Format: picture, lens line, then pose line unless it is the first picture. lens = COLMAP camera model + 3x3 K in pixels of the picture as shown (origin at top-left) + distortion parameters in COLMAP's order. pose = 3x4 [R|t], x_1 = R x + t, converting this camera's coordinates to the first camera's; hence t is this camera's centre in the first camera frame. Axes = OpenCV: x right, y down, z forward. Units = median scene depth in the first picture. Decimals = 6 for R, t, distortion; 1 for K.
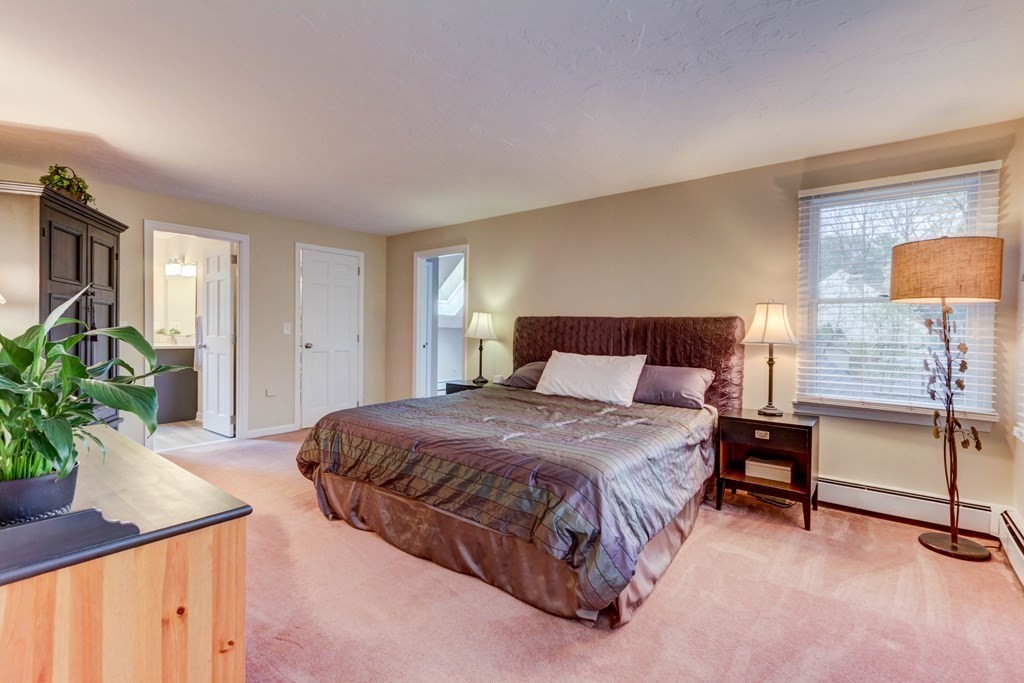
lens RADIAL K [[473.5, 0, 512.3], [0, 473.5, 334.1], [0, 0, 1]] dist [-0.001439, -0.000273]
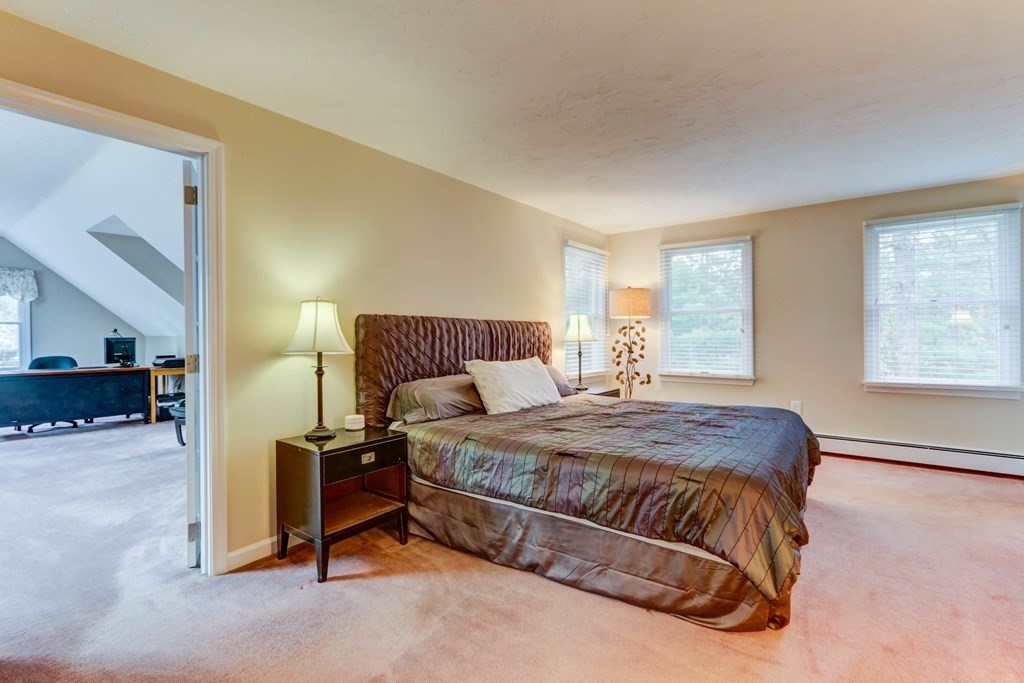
lens RADIAL K [[473.5, 0, 511.8], [0, 473.5, 338.6], [0, 0, 1]] dist [-0.001439, -0.000273]
pose [[-0.016935, -0.003724, 0.999850, -0.600293], [0.034588, 0.999392, 0.004308, -0.000088], [-0.999258, 0.034656, -0.016796, 0.829635]]
